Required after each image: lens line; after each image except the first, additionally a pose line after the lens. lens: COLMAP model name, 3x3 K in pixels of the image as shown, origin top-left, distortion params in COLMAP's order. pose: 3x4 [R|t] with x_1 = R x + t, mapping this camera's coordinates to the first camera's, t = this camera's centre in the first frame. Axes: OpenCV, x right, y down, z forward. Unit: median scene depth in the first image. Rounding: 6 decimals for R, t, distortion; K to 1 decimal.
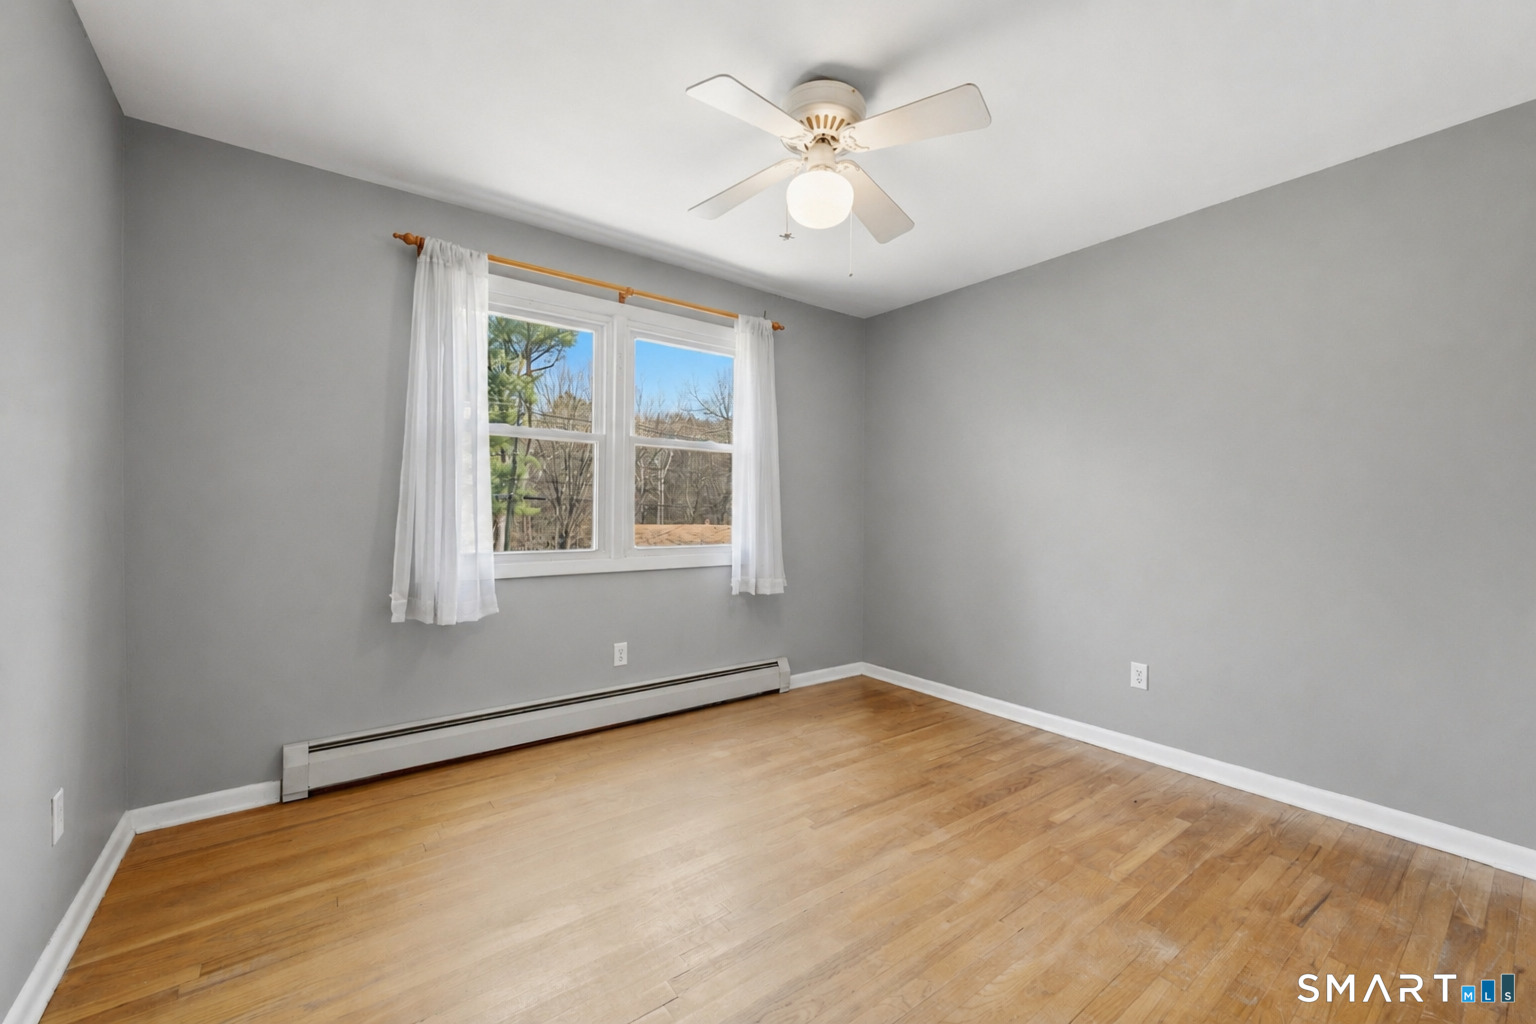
lens RADIAL K [[610.0, 0, 766.8], [0, 610.0, 517.2], [0, 0, 1]] dist [0.000081, -0.000272]
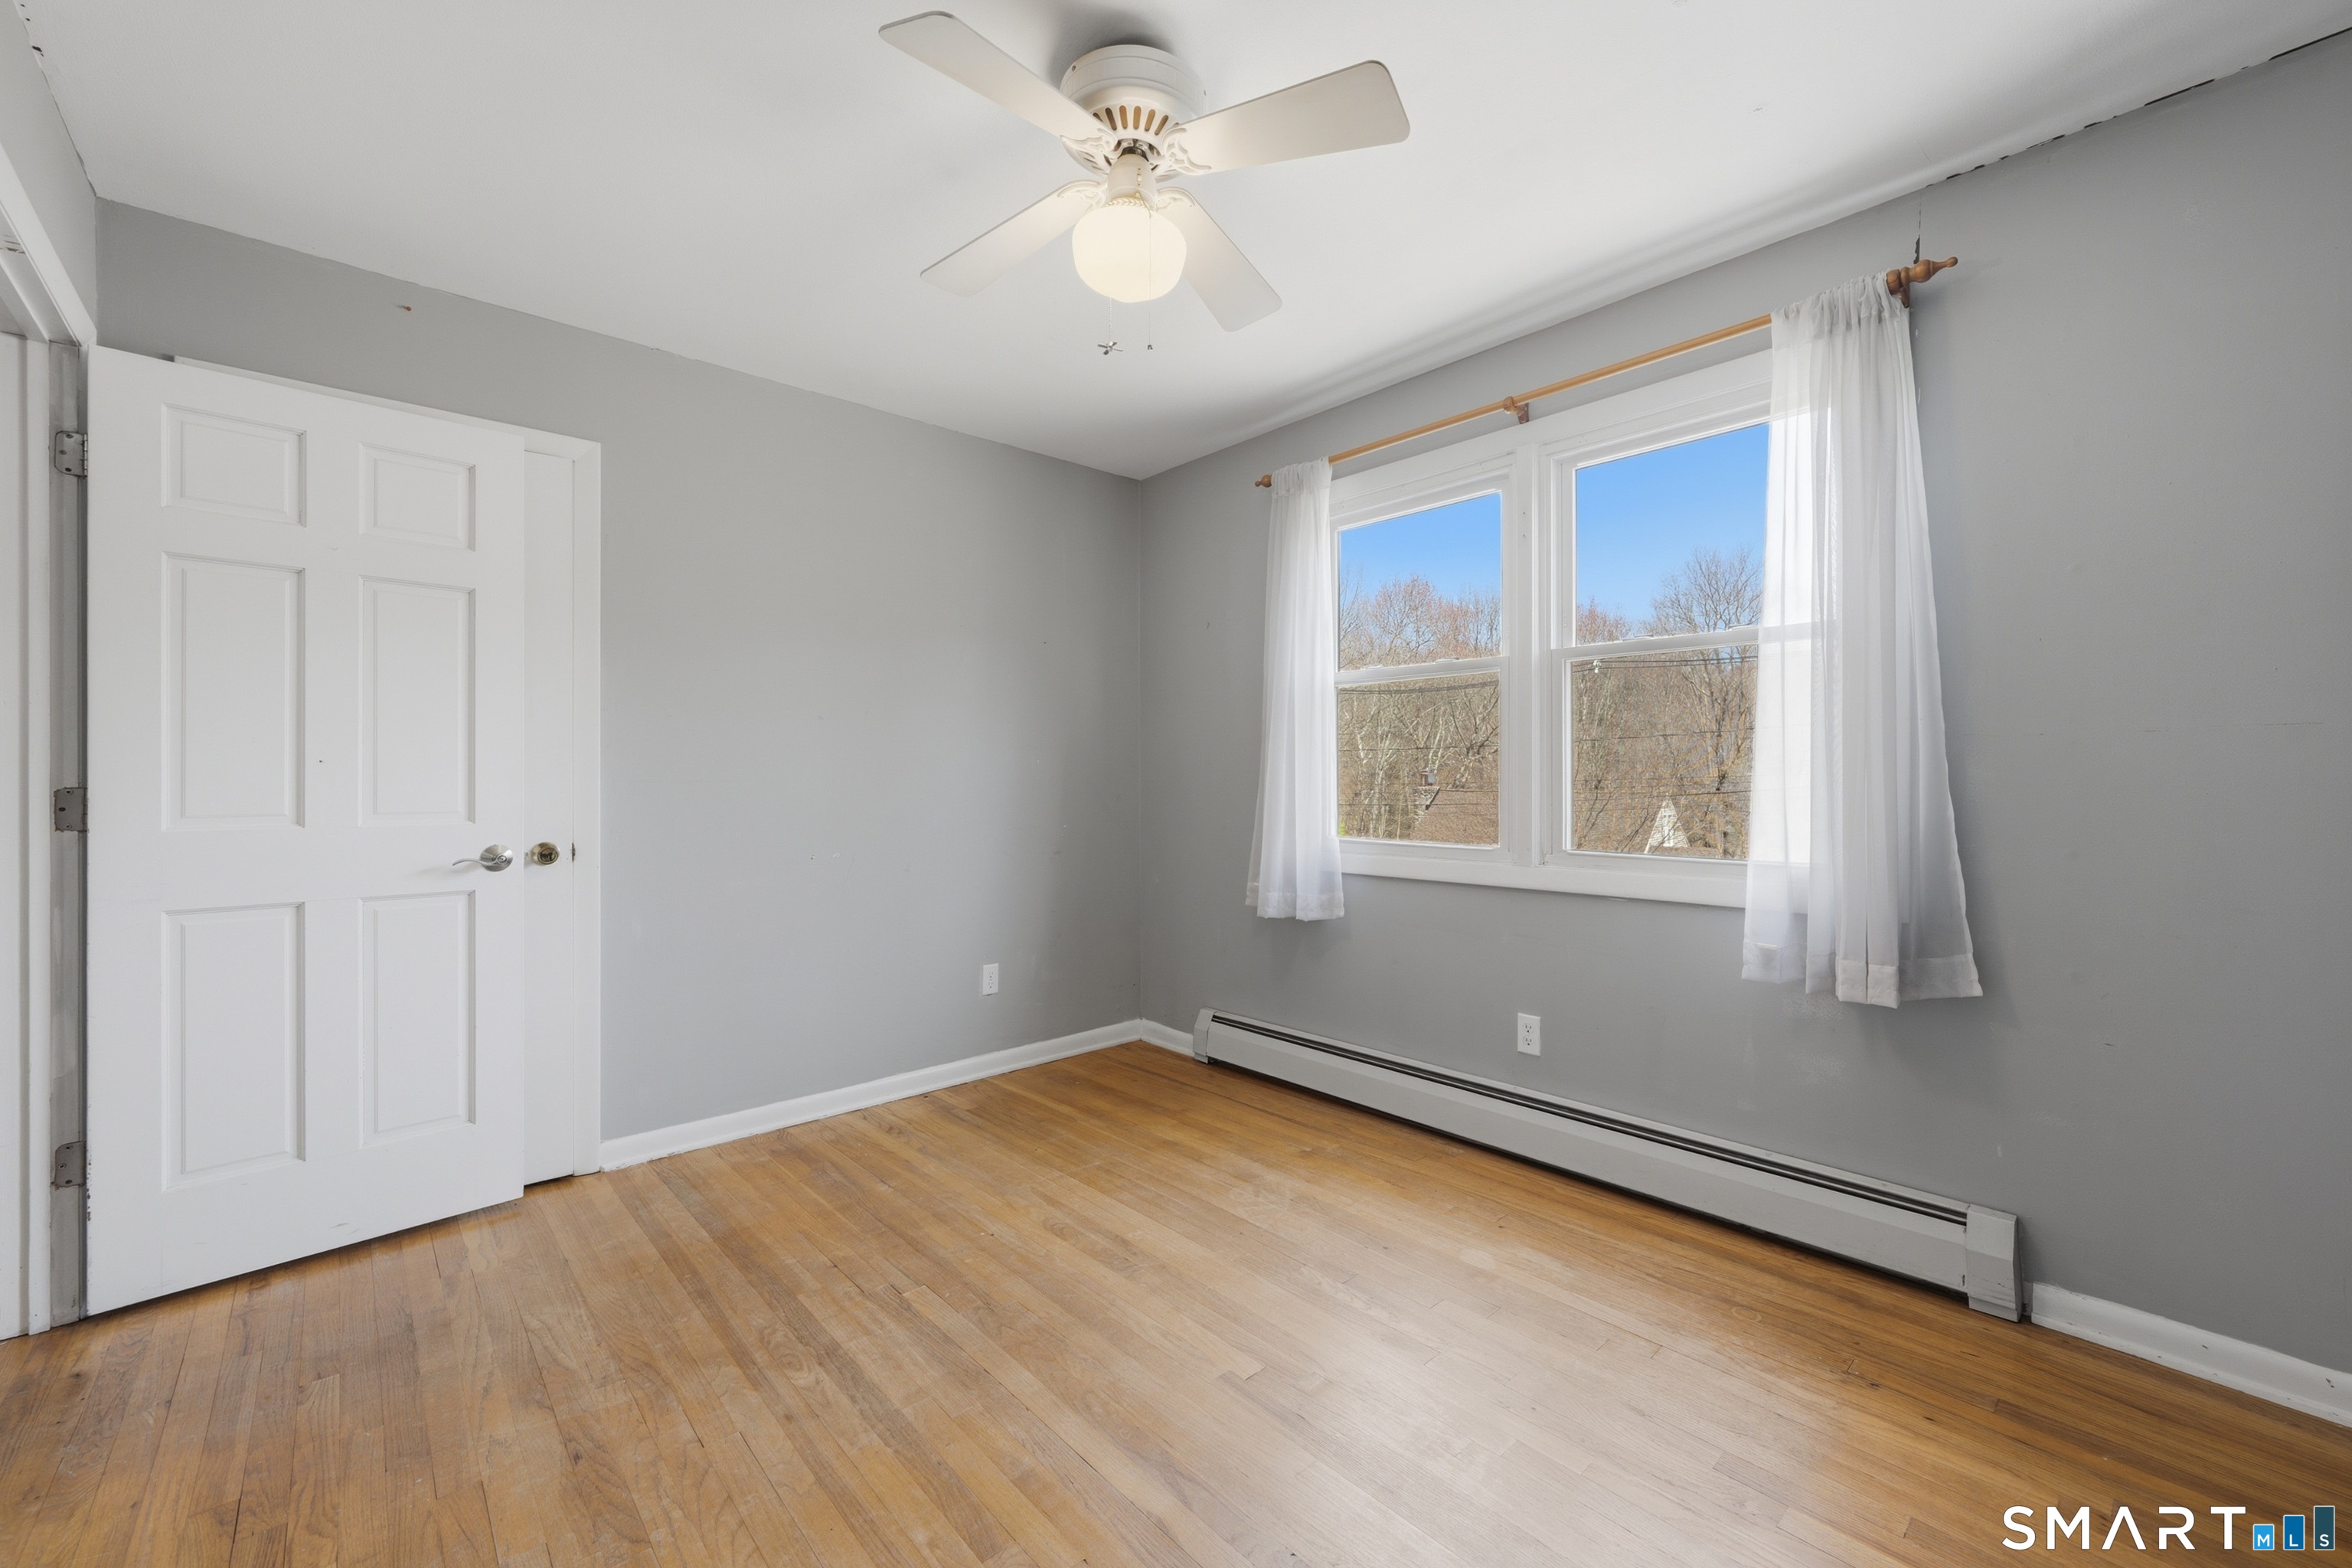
lens RADIAL K [[934.1, 0, 1175.9], [0, 934.1, 760.8], [0, 0, 1]] dist [0.000081, -0.000272]
pose [[0.087696, -0.027106, -0.995778, 0.683474], [-0.005695, 0.999600, -0.027711, -0.004483], [0.996131, 0.008101, 0.087506, 0.671114]]
